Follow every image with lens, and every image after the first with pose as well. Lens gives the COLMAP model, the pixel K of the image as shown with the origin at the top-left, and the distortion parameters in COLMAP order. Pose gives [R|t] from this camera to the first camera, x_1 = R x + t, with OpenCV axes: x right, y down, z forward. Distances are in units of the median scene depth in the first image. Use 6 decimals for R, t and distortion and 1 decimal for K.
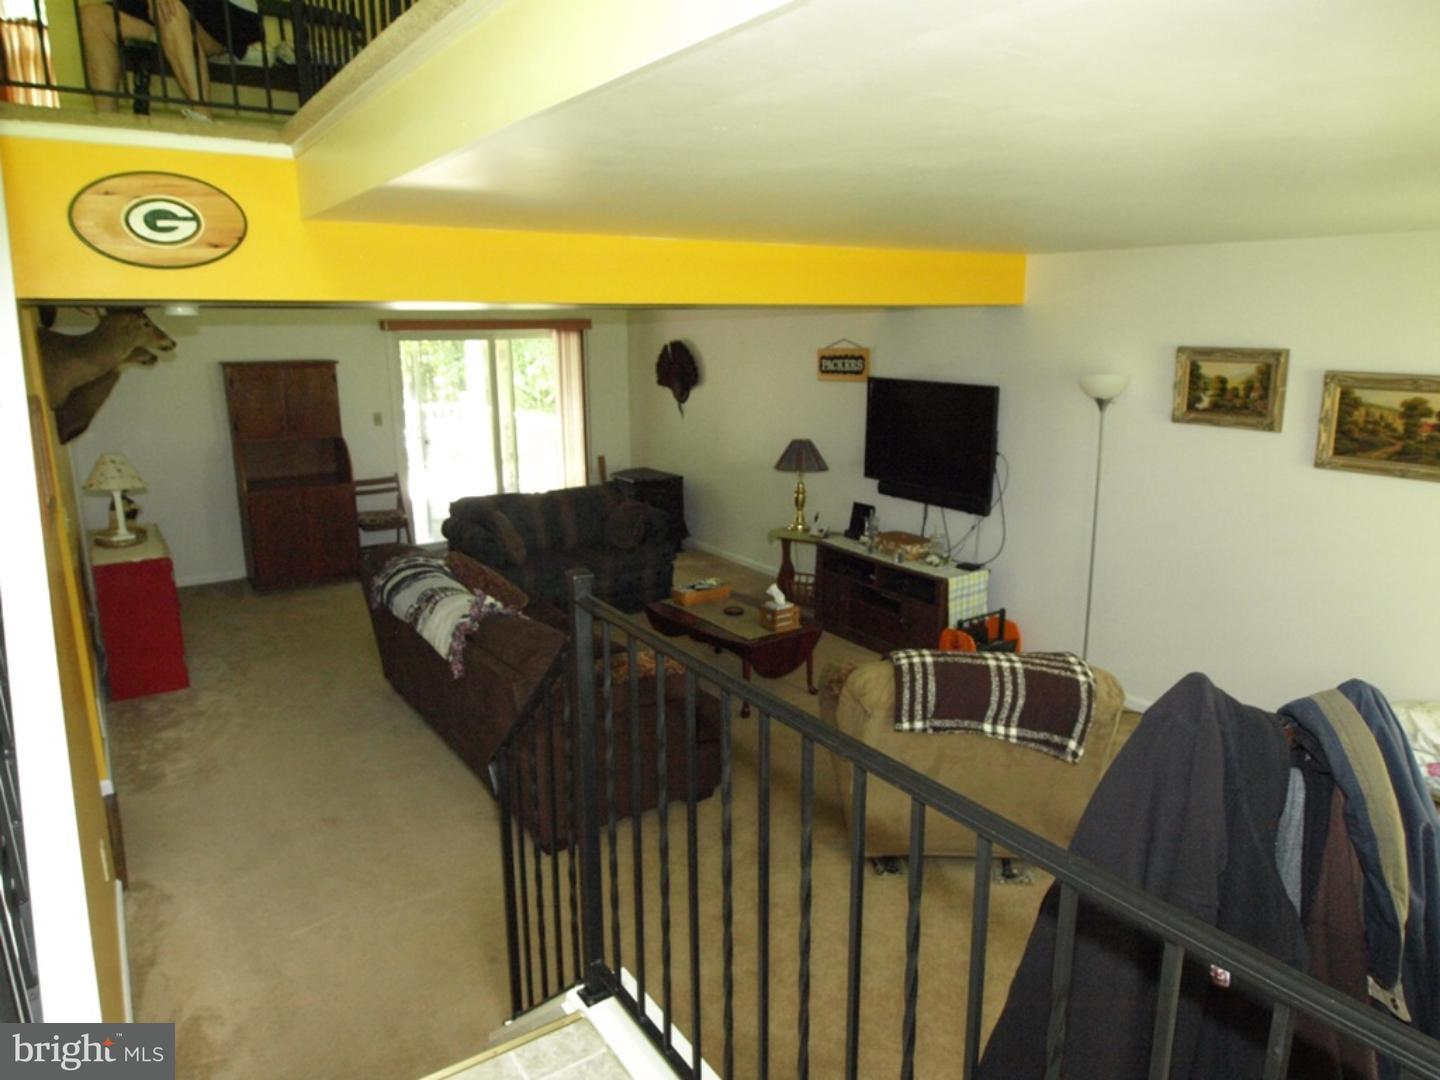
lens RADIAL K [[924.8, 0, 720.3], [0, 924.8, 539.6], [0, 0, 1]] dist [0.002324, 0.000475]
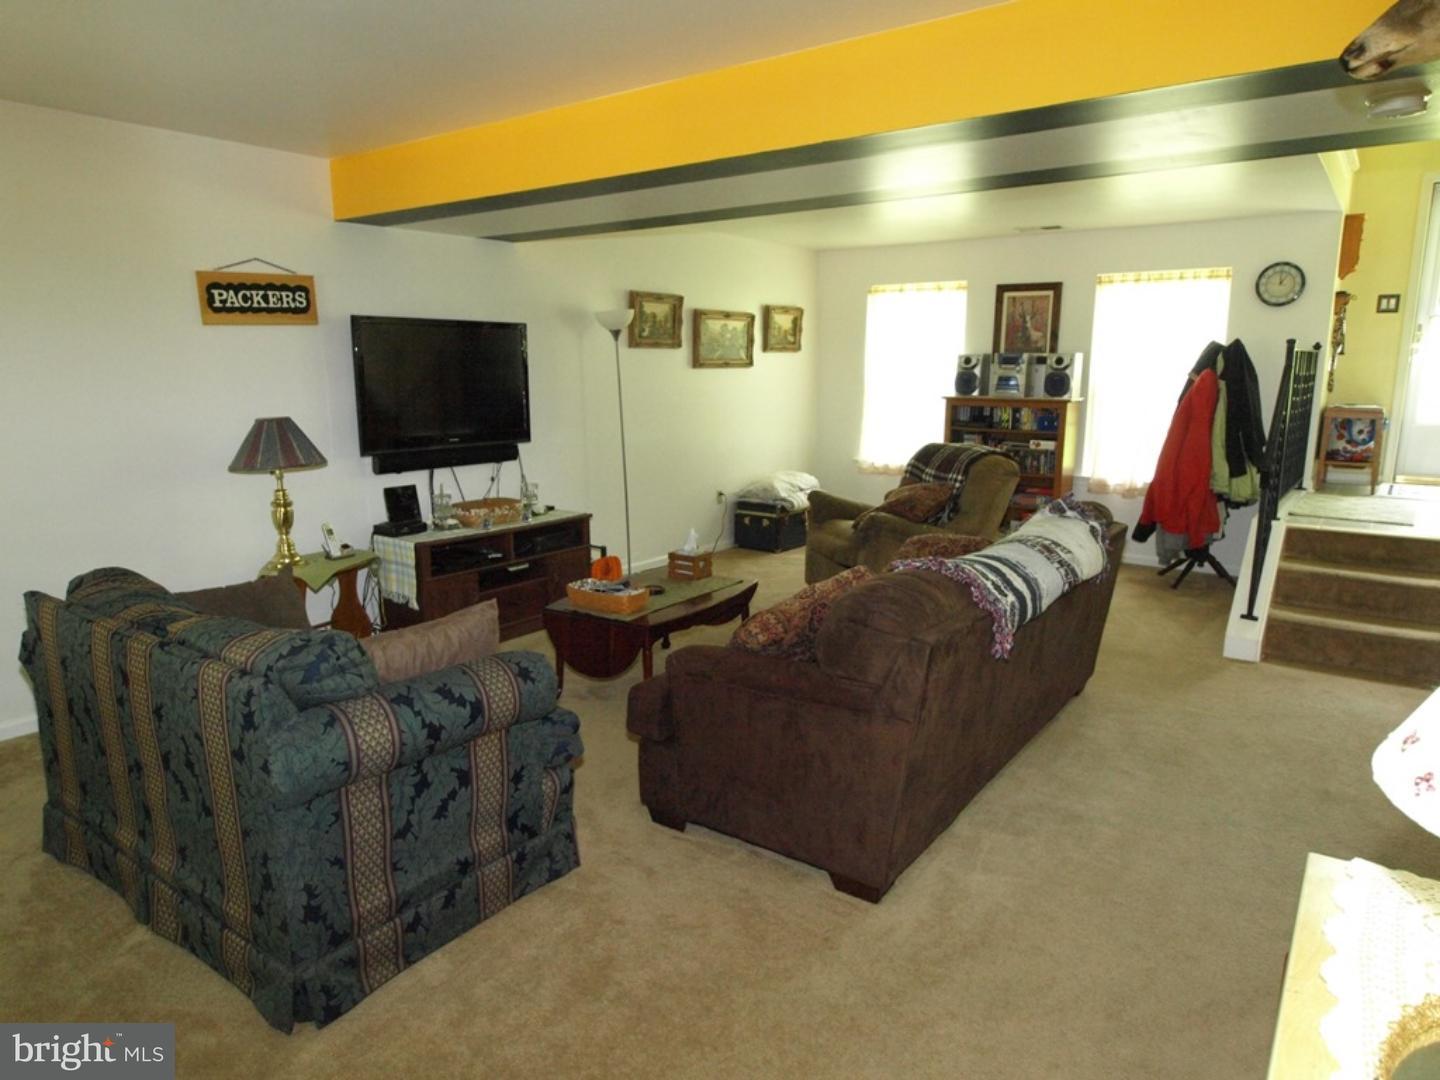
lens RADIAL K [[924.8, 0, 720.1], [0, 924.8, 537.8], [0, 0, 1]] dist [0.002324, 0.000475]
pose [[-0.345636, -0.181607, 0.920627, -0.618027], [0.209246, 0.941474, 0.264278, -0.140072], [-0.914742, 0.283981, -0.287406, 0.969347]]
